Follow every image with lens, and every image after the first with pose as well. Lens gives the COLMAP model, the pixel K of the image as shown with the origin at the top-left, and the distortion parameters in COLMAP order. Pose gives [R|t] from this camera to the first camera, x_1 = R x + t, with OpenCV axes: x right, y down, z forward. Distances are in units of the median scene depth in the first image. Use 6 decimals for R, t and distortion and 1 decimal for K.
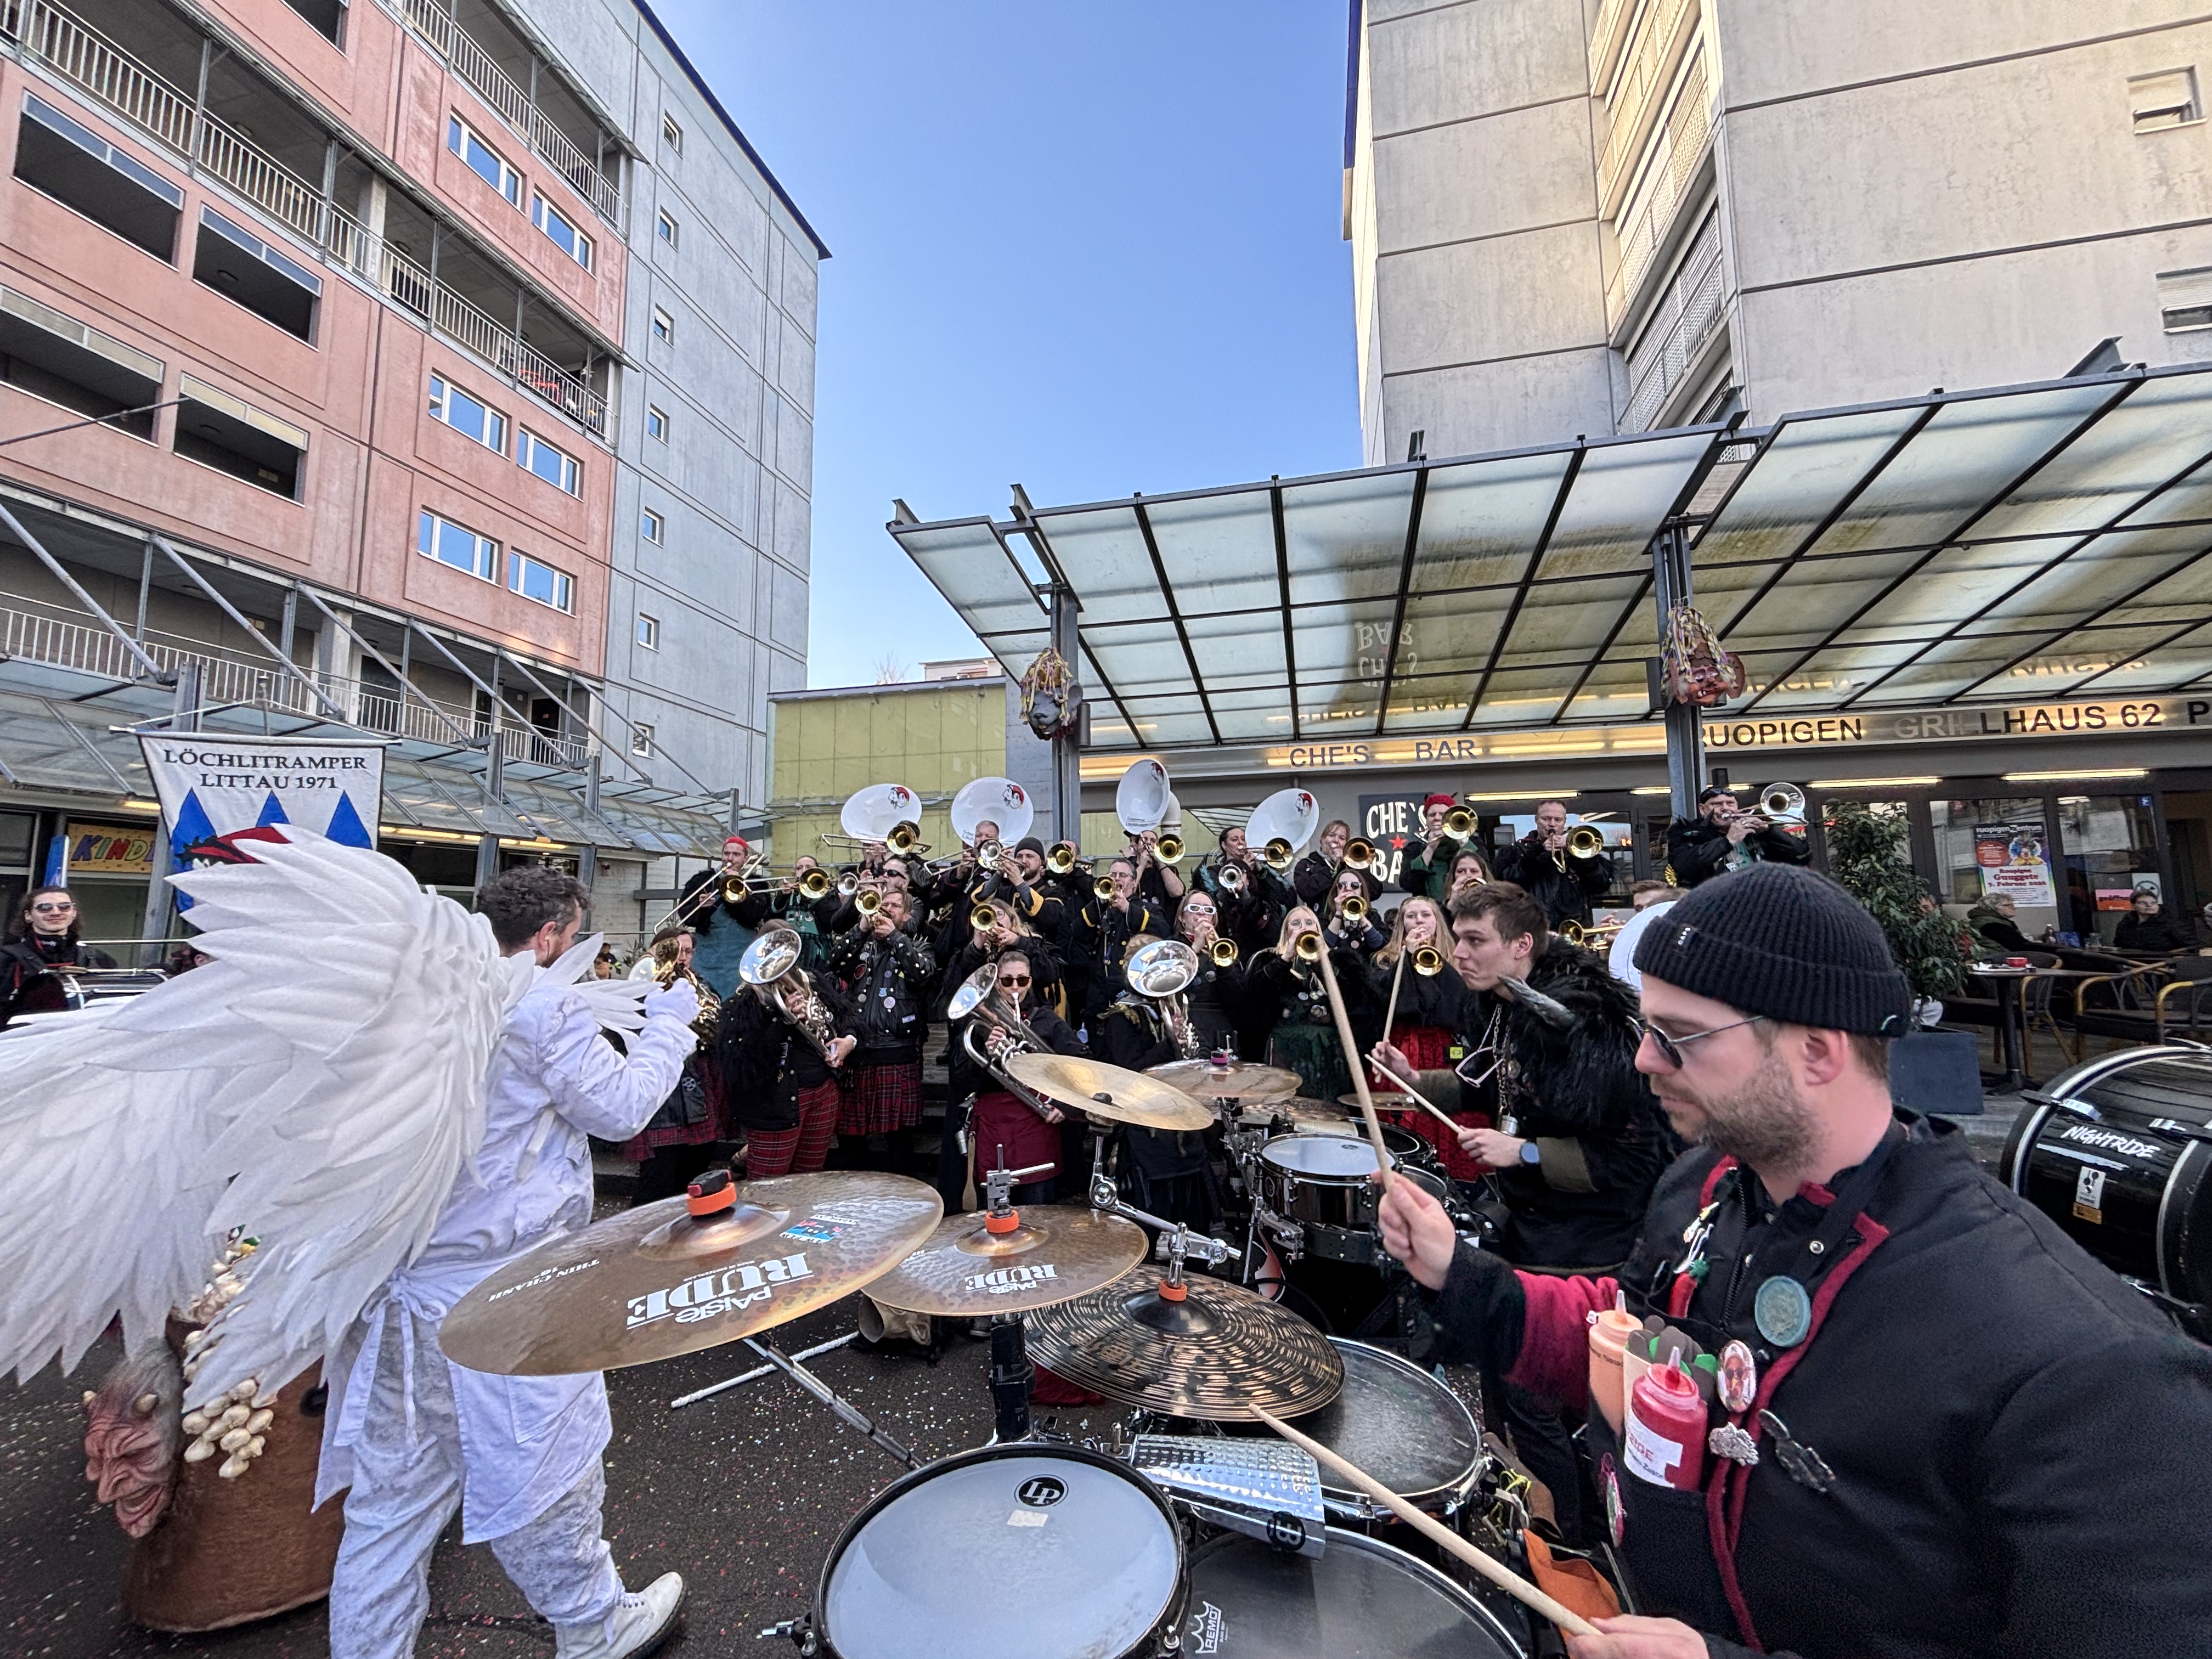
lens RADIAL K [[893.6, 0, 1106.0], [0, 893.6, 829.5], [0, 0, 1]] dist [0.001344, 0.000077]
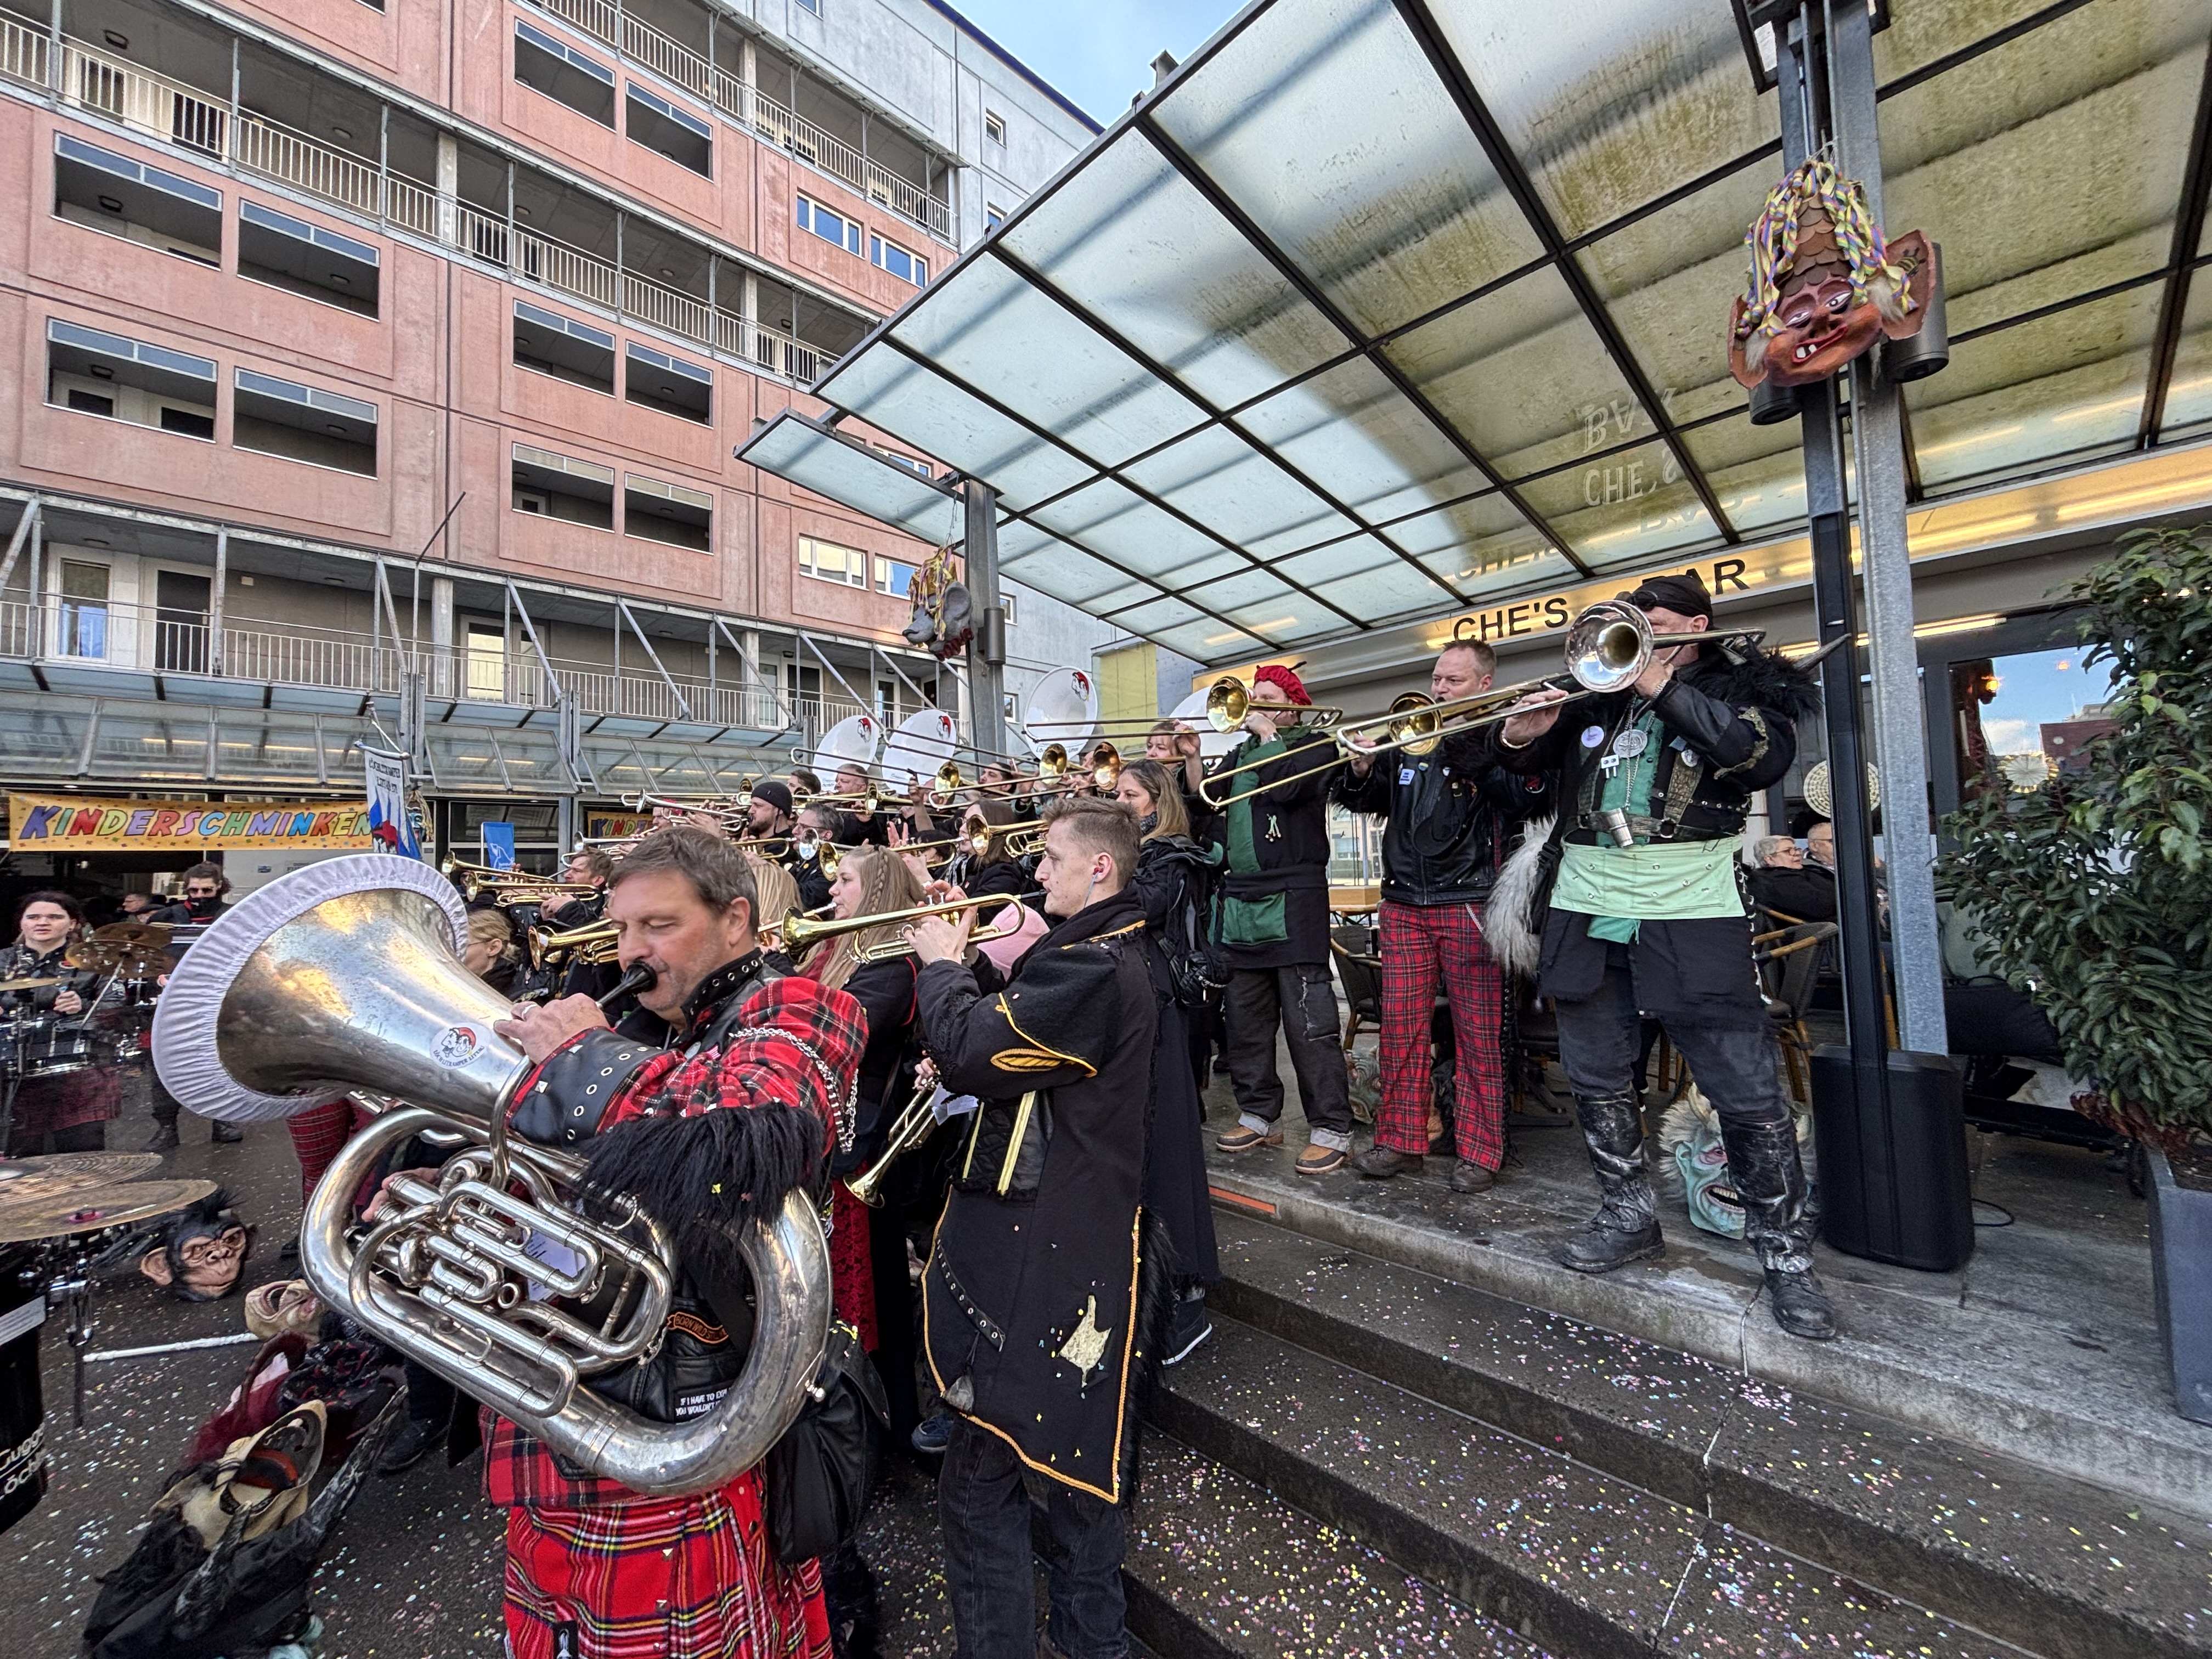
lens RADIAL K [[893.6, 0, 1106.0], [0, 893.6, 829.5], [0, 0, 1]] dist [0.001344, 0.000077]
pose [[0.847379, -0.038168, -0.529615, 0.262006], [0.072982, 0.996319, 0.044969, 0.016457], [0.525949, -0.076759, 0.847045, 0.187979]]
